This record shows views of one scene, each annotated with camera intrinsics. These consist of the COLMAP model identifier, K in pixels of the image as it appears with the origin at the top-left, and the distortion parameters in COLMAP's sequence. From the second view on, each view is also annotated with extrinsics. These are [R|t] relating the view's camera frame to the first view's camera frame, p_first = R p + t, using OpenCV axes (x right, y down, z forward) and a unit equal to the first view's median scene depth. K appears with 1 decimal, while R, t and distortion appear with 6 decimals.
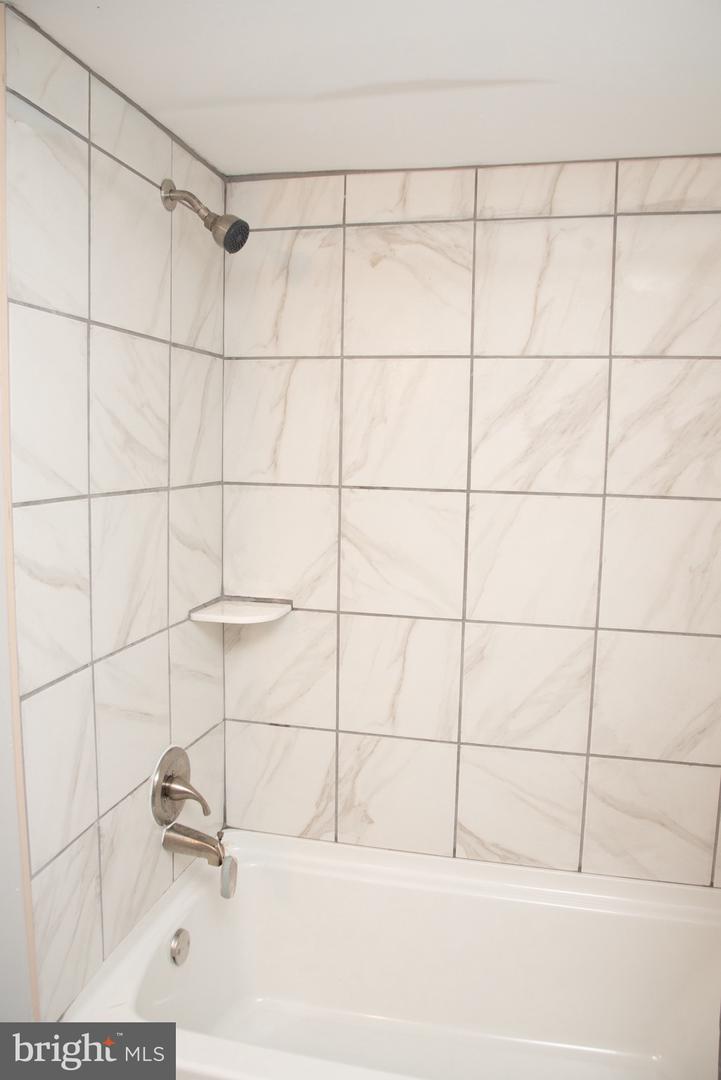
lens RADIAL K [[780.2, 0, 360.0], [0, 780.2, 533.6], [0, 0, 1]] dist [-0.127605, 0.078760]
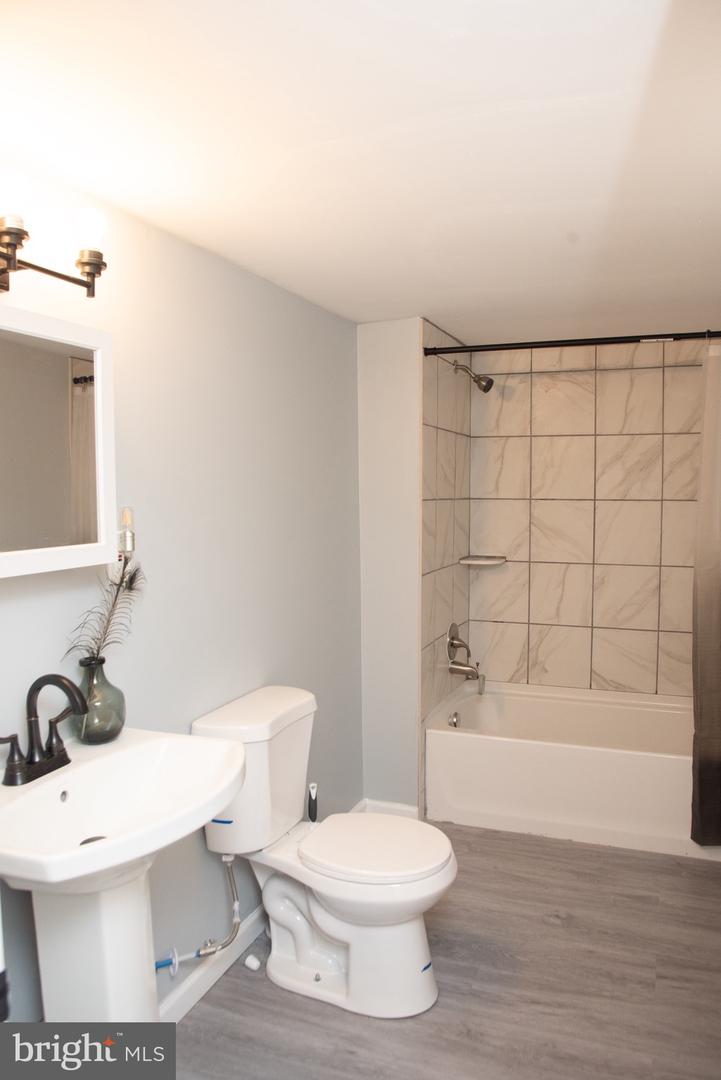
lens RADIAL K [[780.2, 0, 360.0], [0, 780.2, 533.6], [0, 0, 1]] dist [-0.127605, 0.078760]
pose [[0.988906, -0.009261, -0.148256, -0.173674], [0.000905, 0.998412, -0.056333, 0.149359], [0.148542, 0.055574, 0.987343, -1.105549]]
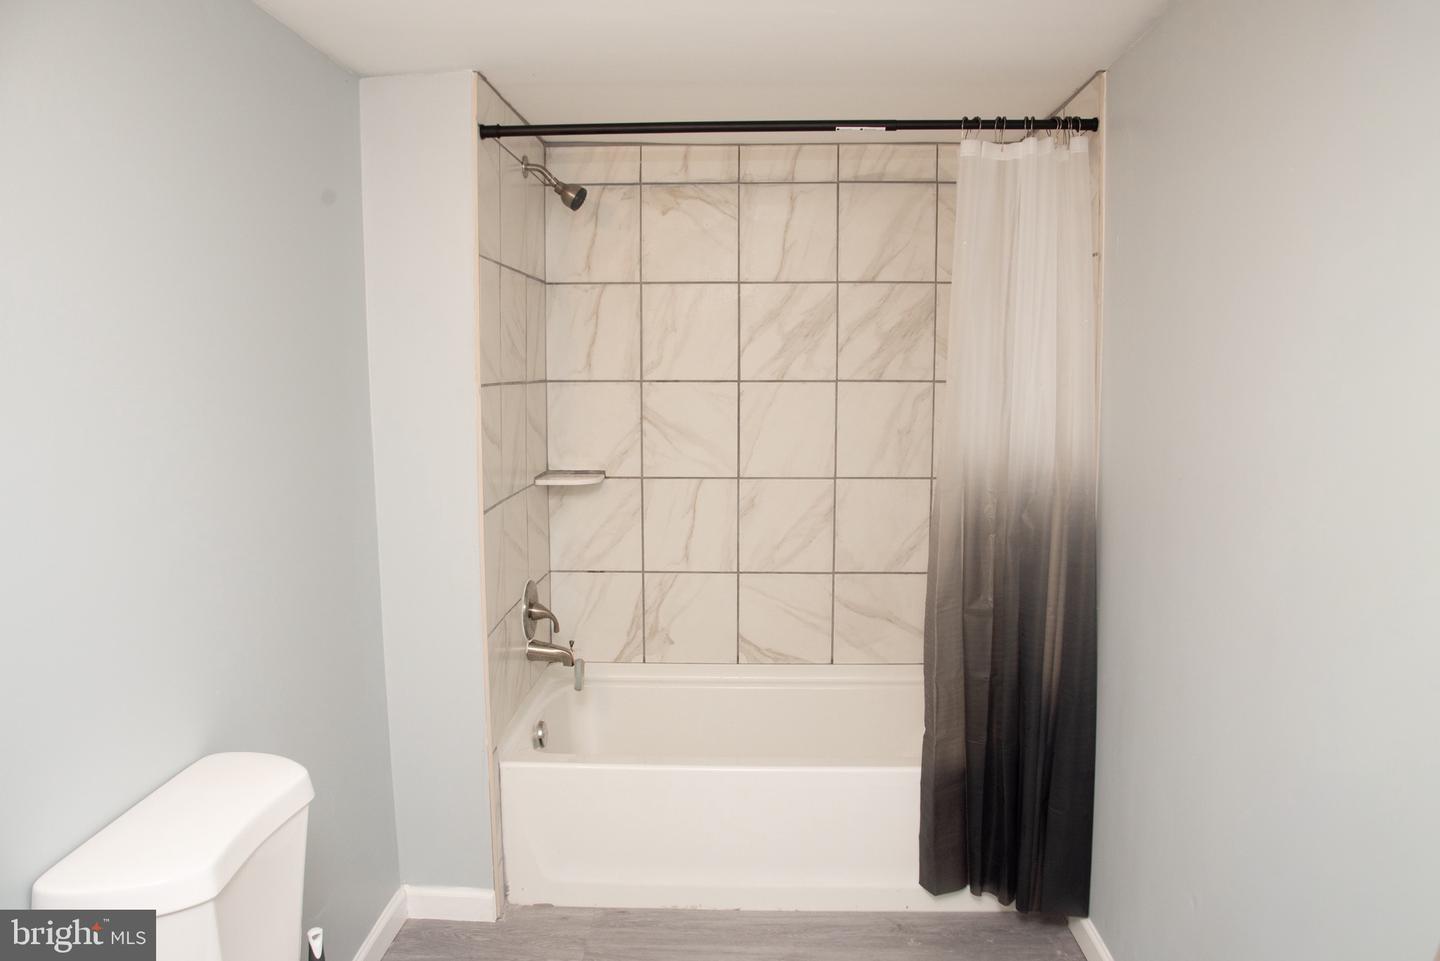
lens RADIAL K [[1013.6, 0, 709.3], [0, 1013.6, 476.2], [0, 0, 1]] dist [-0.125650, 0.071369]
pose [[0.981061, -0.040227, 0.189474, -0.253803], [0.040421, 0.999179, 0.002841, 0.104622], [-0.189433, 0.004871, 0.981882, -0.728218]]
